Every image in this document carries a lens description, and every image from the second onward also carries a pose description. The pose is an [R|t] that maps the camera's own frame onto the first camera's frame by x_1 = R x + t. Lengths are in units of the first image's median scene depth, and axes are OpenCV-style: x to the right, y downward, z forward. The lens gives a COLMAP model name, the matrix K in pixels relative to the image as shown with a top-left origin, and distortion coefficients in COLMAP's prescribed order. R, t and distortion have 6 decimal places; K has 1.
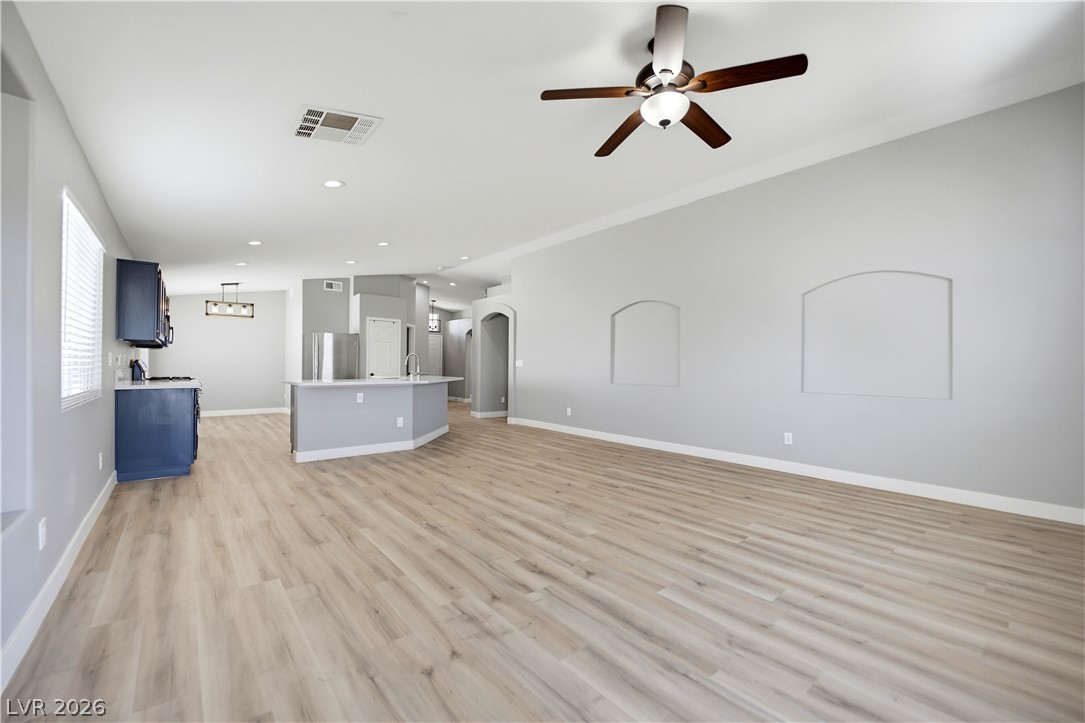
lens RADIAL K [[440.1, 0, 542.5], [0, 440.1, 360.1], [0, 0, 1]] dist [-0.015268, -0.001343]
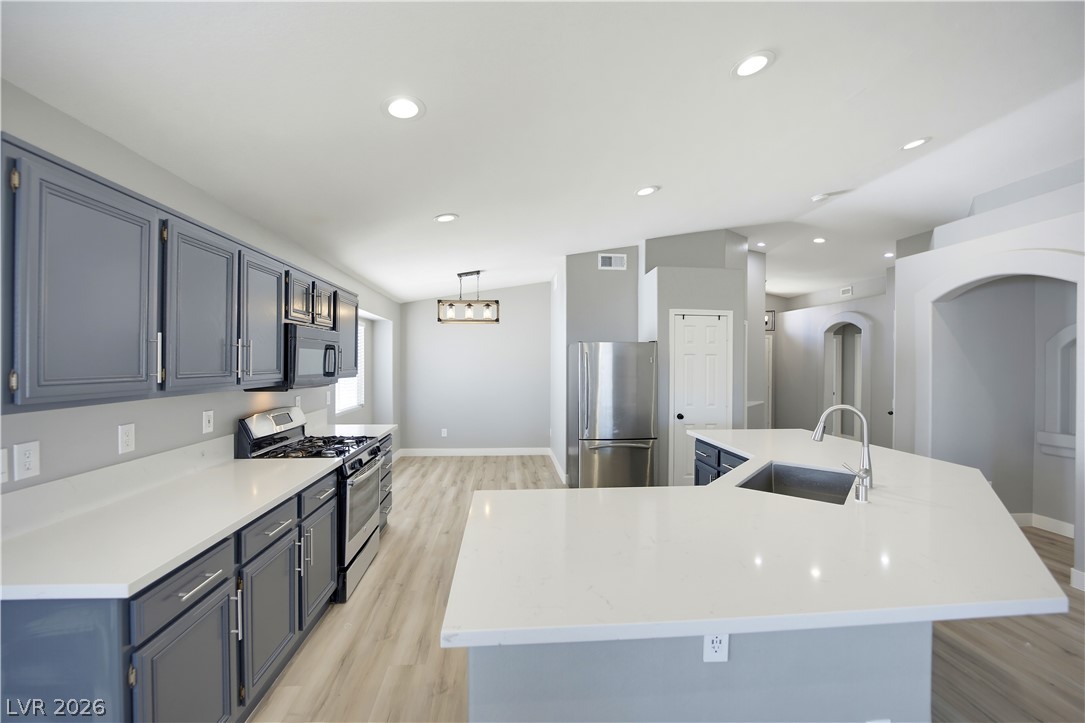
lens RADIAL K [[440.1, 0, 543.8], [0, 440.1, 360.9], [0, 0, 1]] dist [-0.015268, -0.001343]
pose [[0.819657, -0.004535, -0.572836, -0.219033], [0.006802, 0.999975, 0.001816, -0.037814], [0.572814, -0.005384, 0.819668, 0.470583]]
